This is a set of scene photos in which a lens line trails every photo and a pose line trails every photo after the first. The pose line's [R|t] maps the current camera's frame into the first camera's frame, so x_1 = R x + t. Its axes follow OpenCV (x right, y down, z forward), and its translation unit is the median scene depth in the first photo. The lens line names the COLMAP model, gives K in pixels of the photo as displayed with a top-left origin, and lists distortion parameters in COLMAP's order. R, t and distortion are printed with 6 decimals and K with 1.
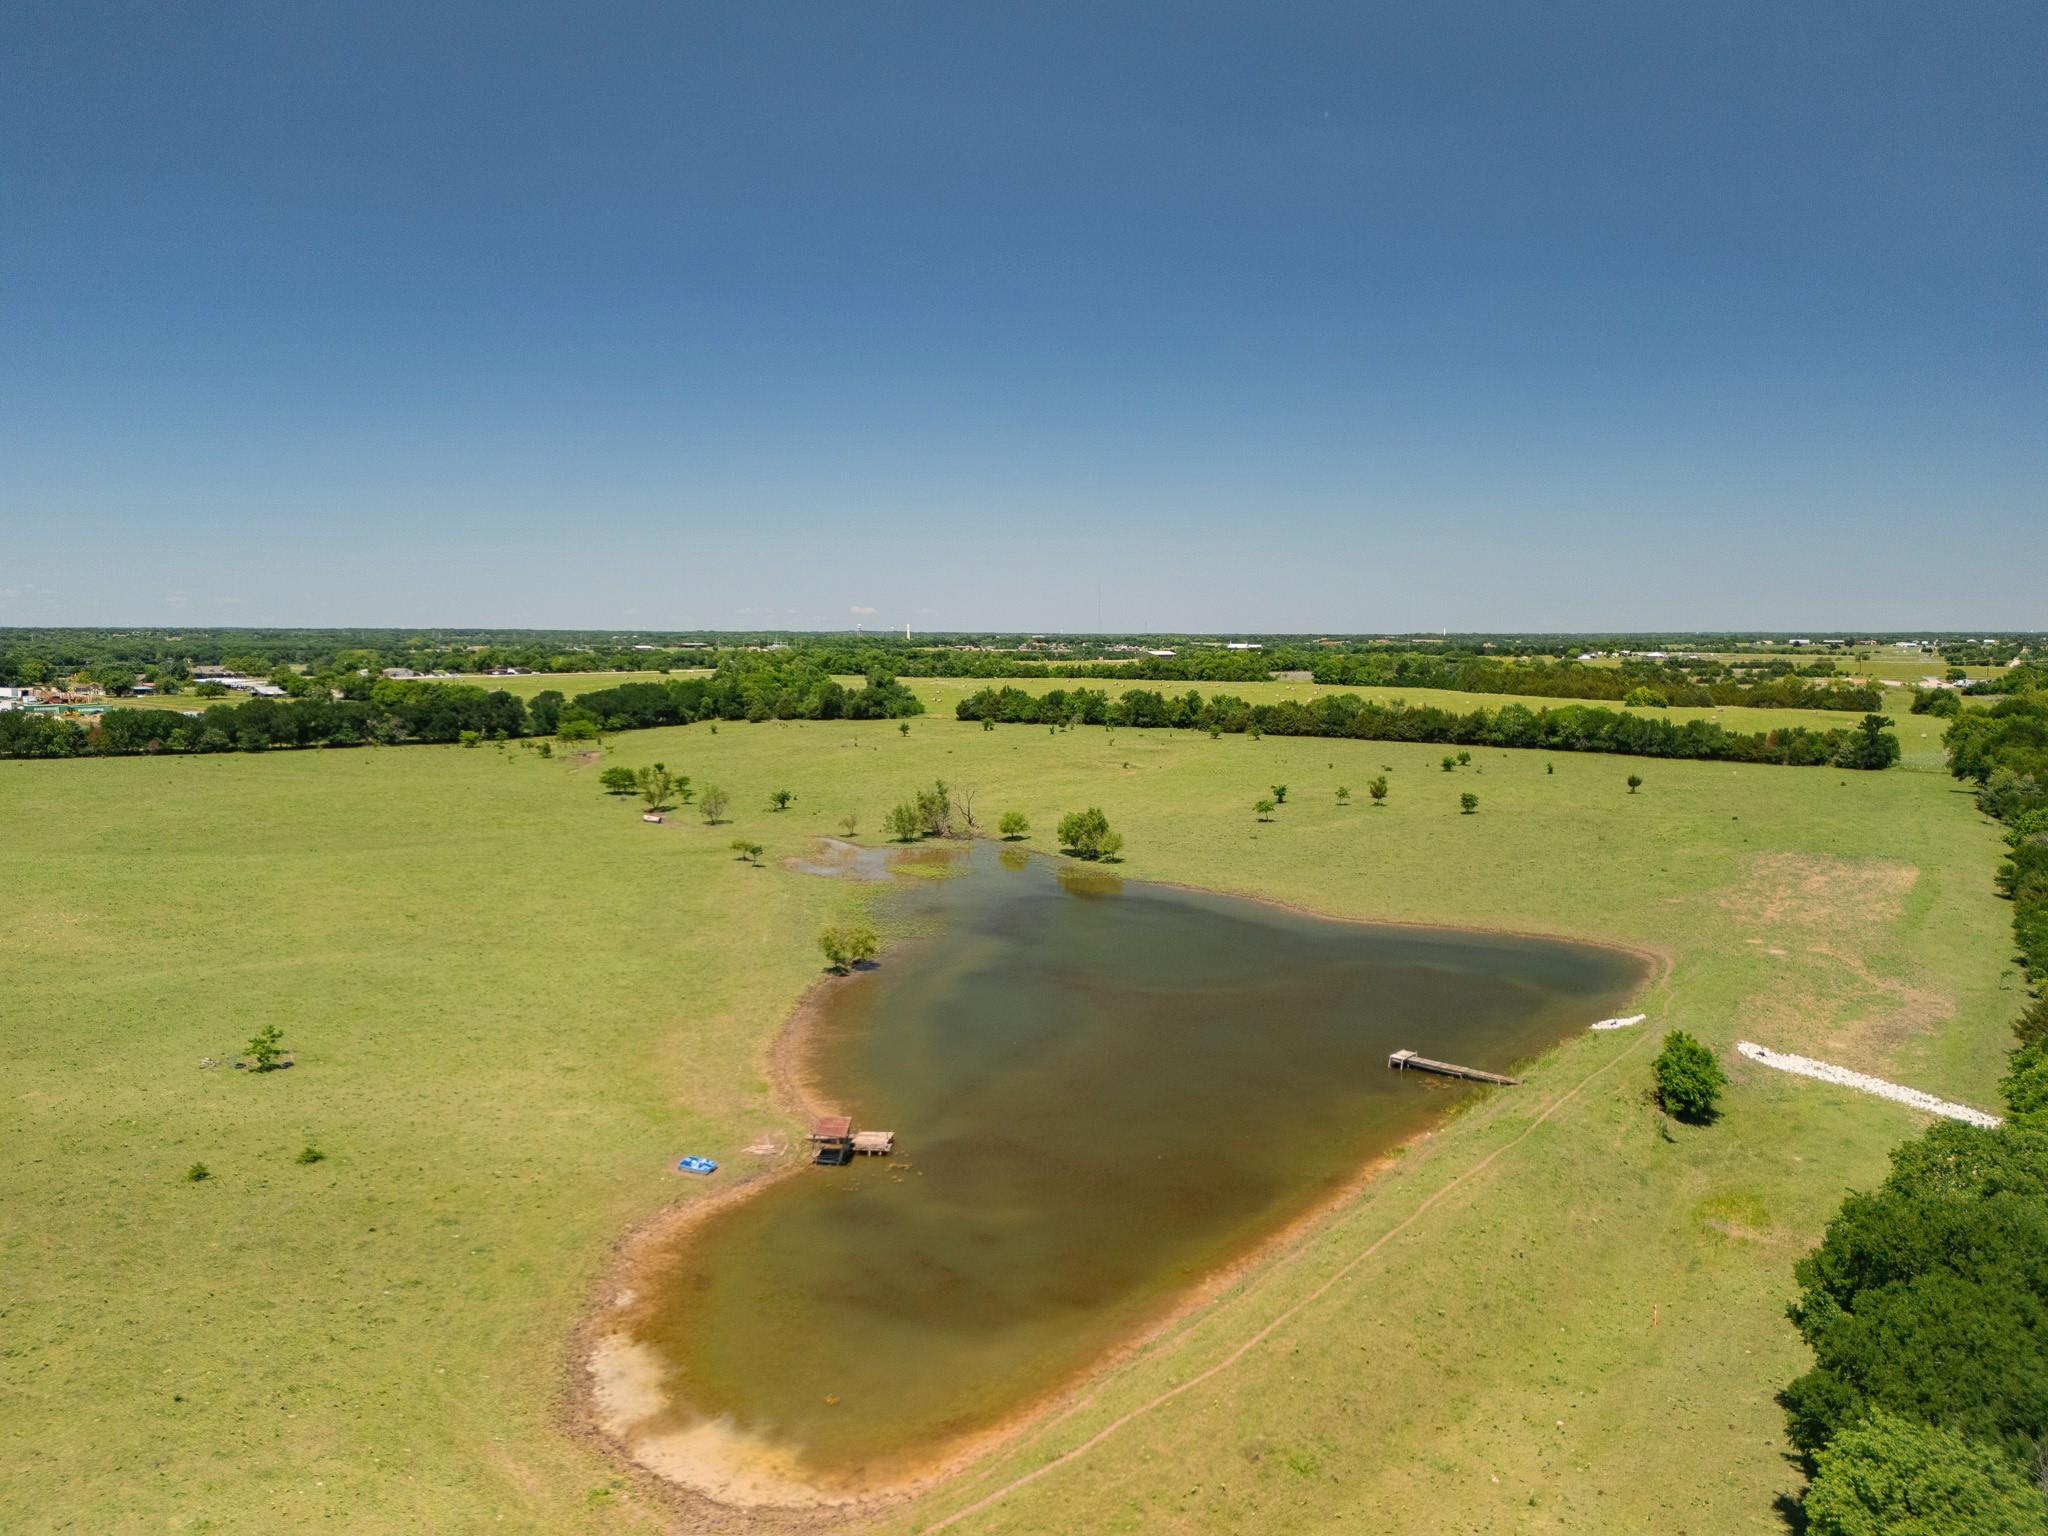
lens RADIAL K [[1495.3, 0, 1024.0], [0, 1495.3, 768.0], [0, 0, 1]] dist [0.105421, -0.120588]
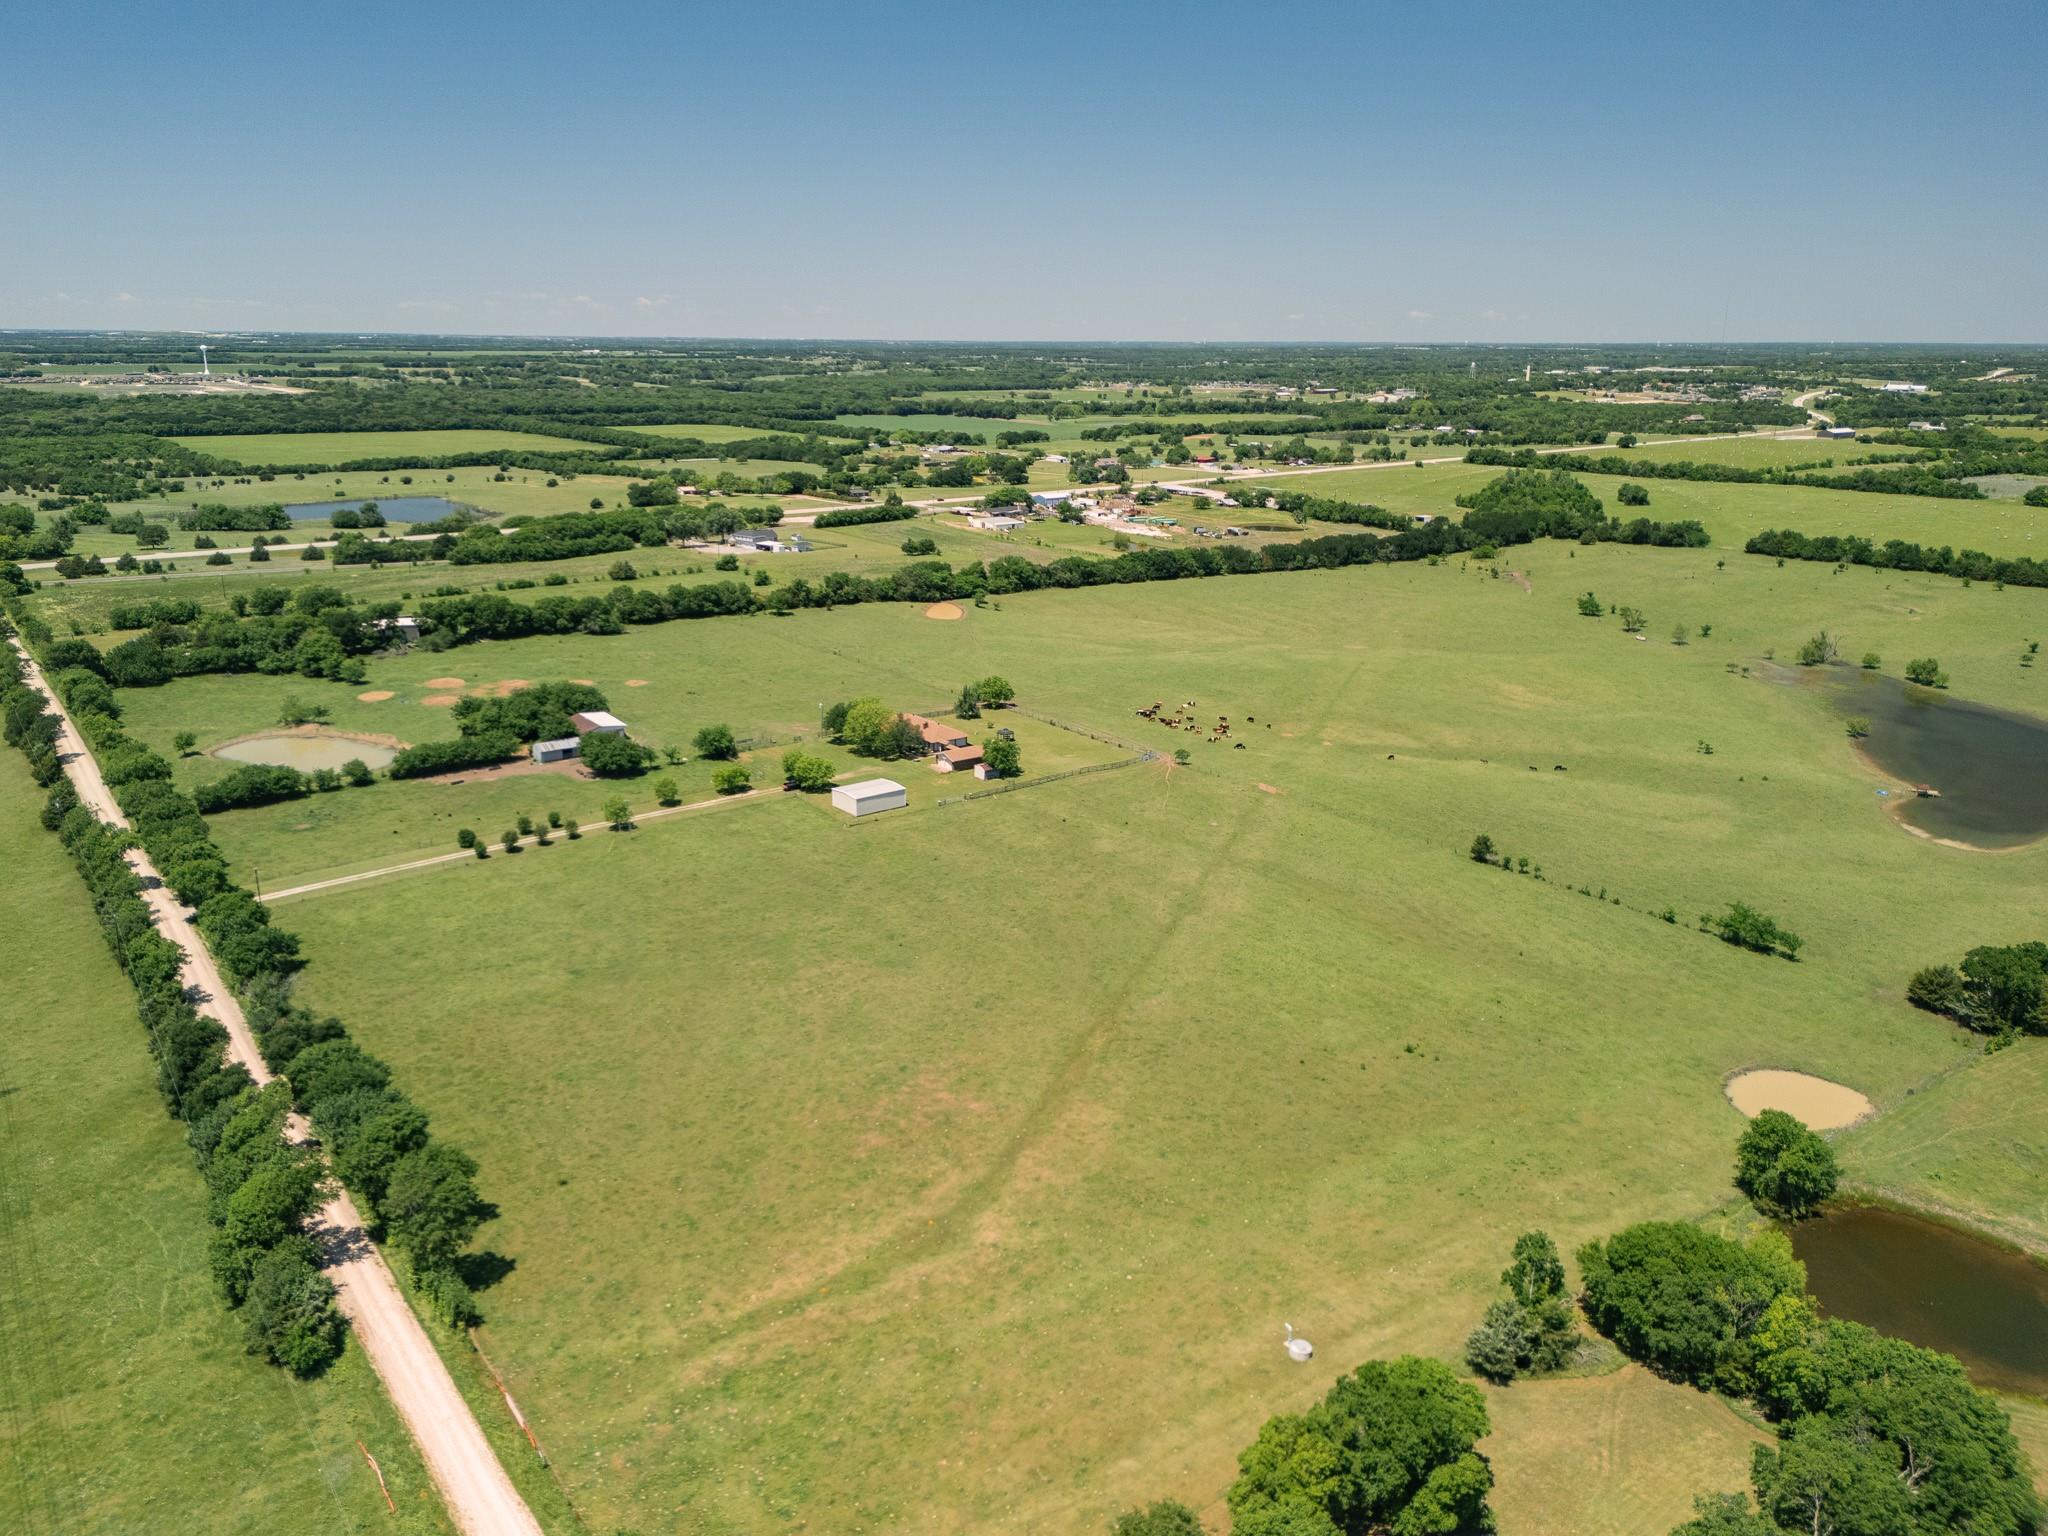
lens RADIAL K [[1495.3, 0, 1024.0], [0, 1495.3, 768.0], [0, 0, 1]] dist [0.105421, -0.120588]
pose [[0.938644, 0.098888, -0.330406, -0.224374], [-0.035764, 0.980757, 0.191931, -0.099455], [0.343028, -0.168339, 0.924118, -0.723601]]
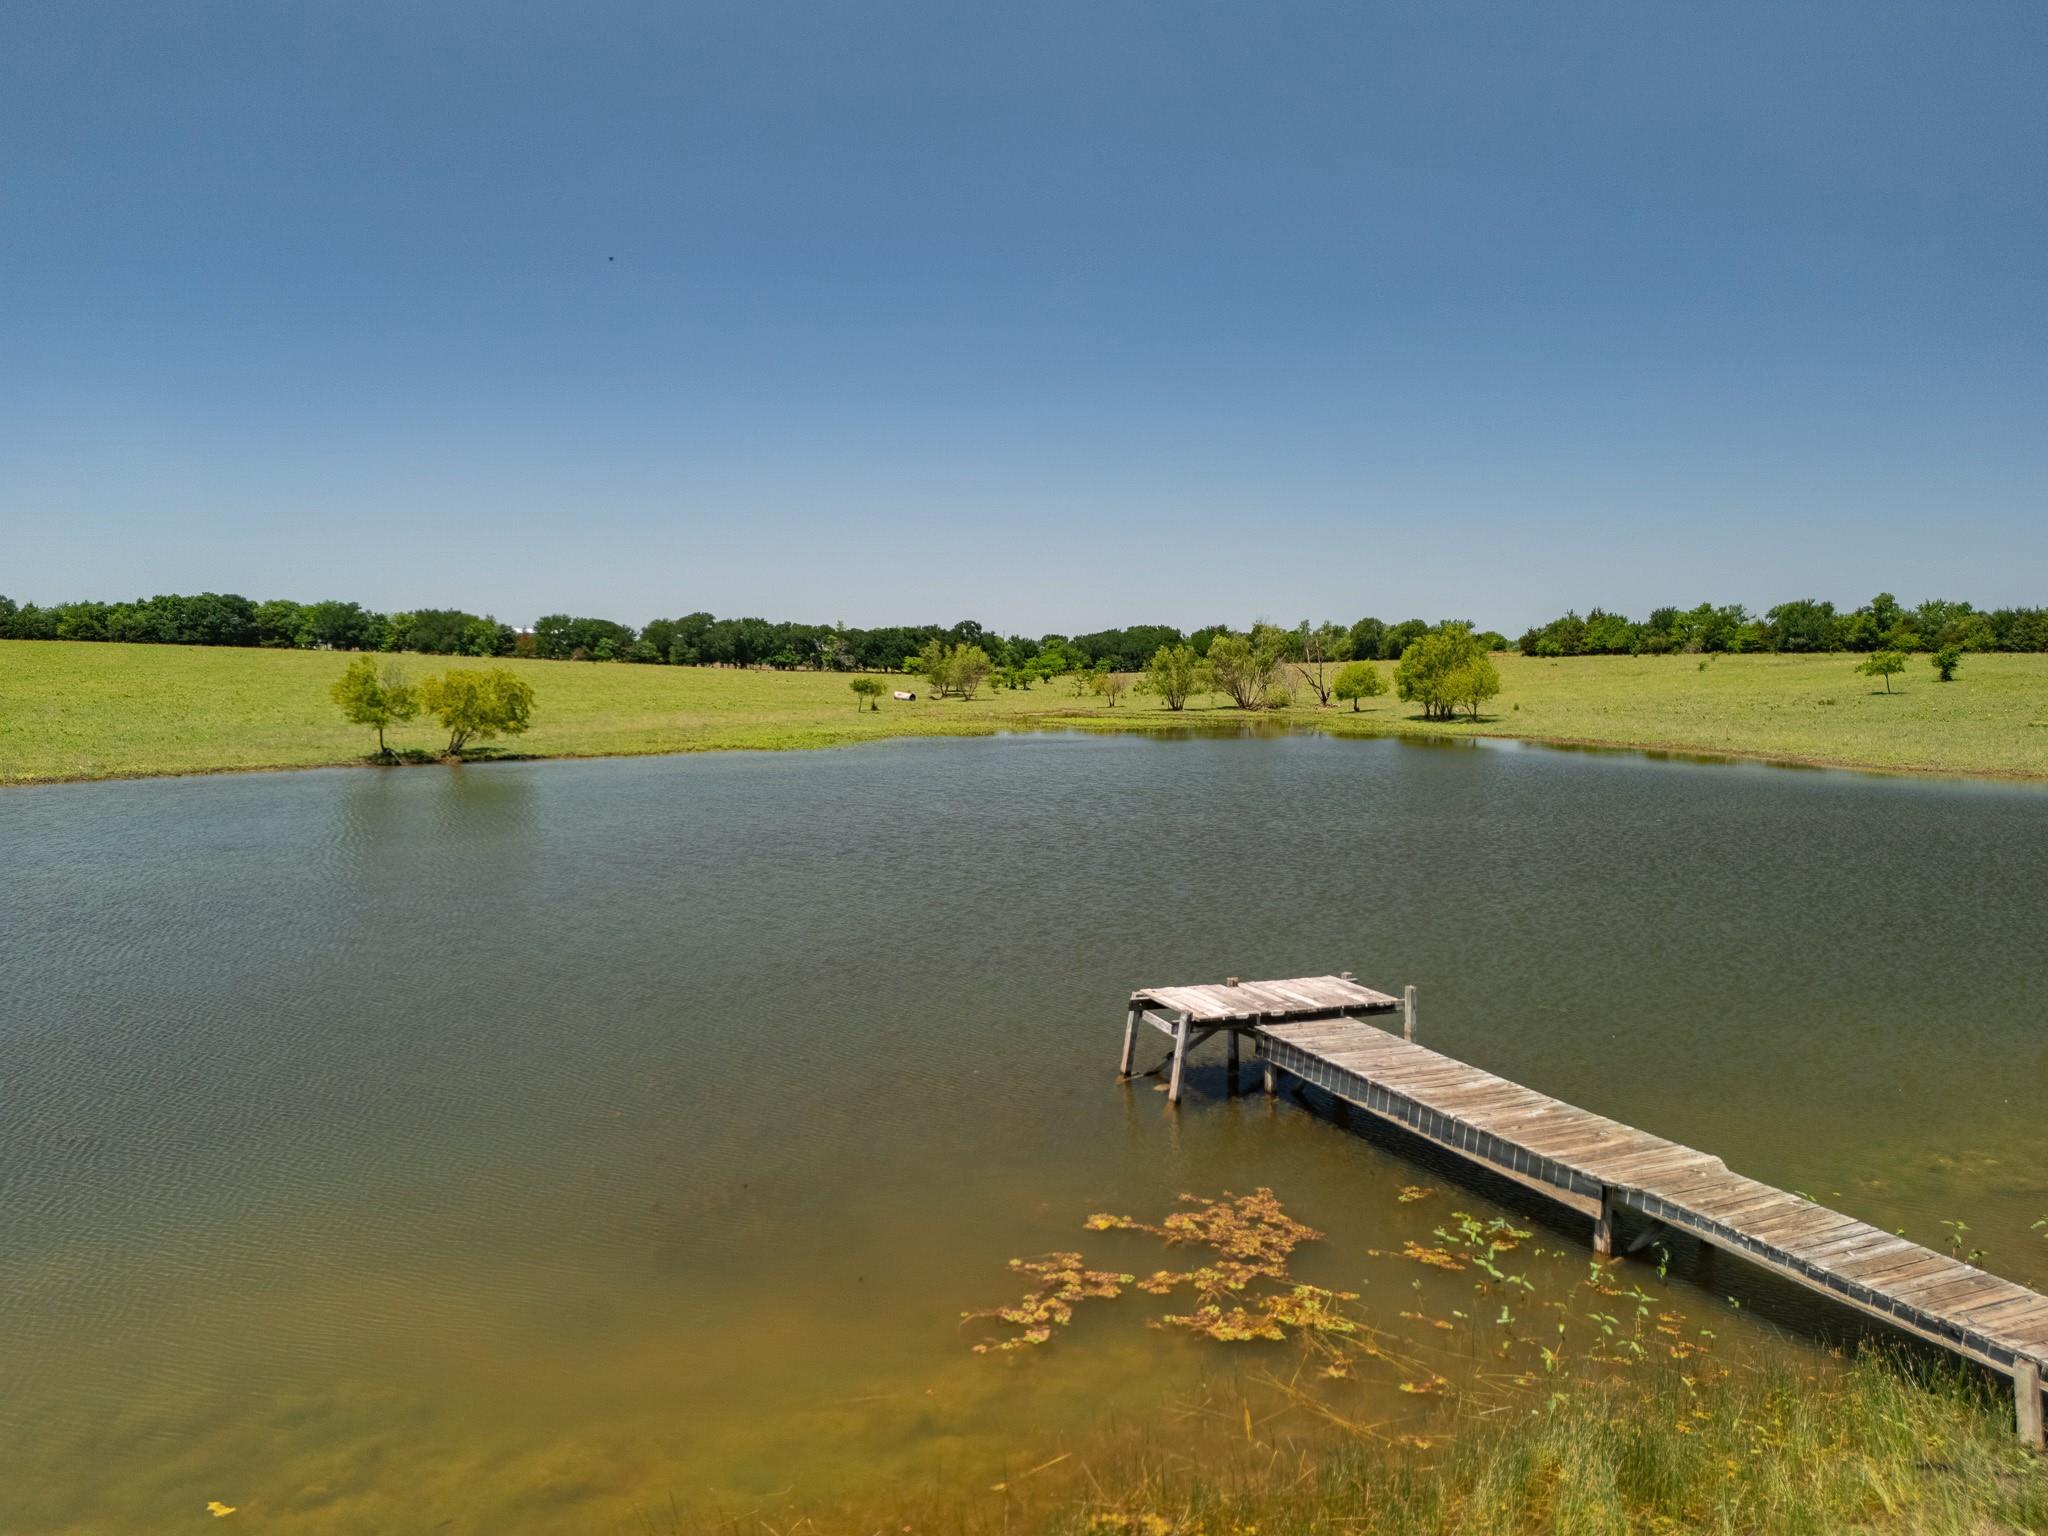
lens RADIAL K [[1495.3, 0, 1024.0], [0, 1495.3, 768.0], [0, 0, 1]] dist [0.105421, -0.120588]
pose [[0.891328, 0.030953, -0.452301, 0.088613], [-0.042889, 0.998949, -0.016158, 0.053169], [0.451326, 0.033801, 0.891719, 0.268017]]
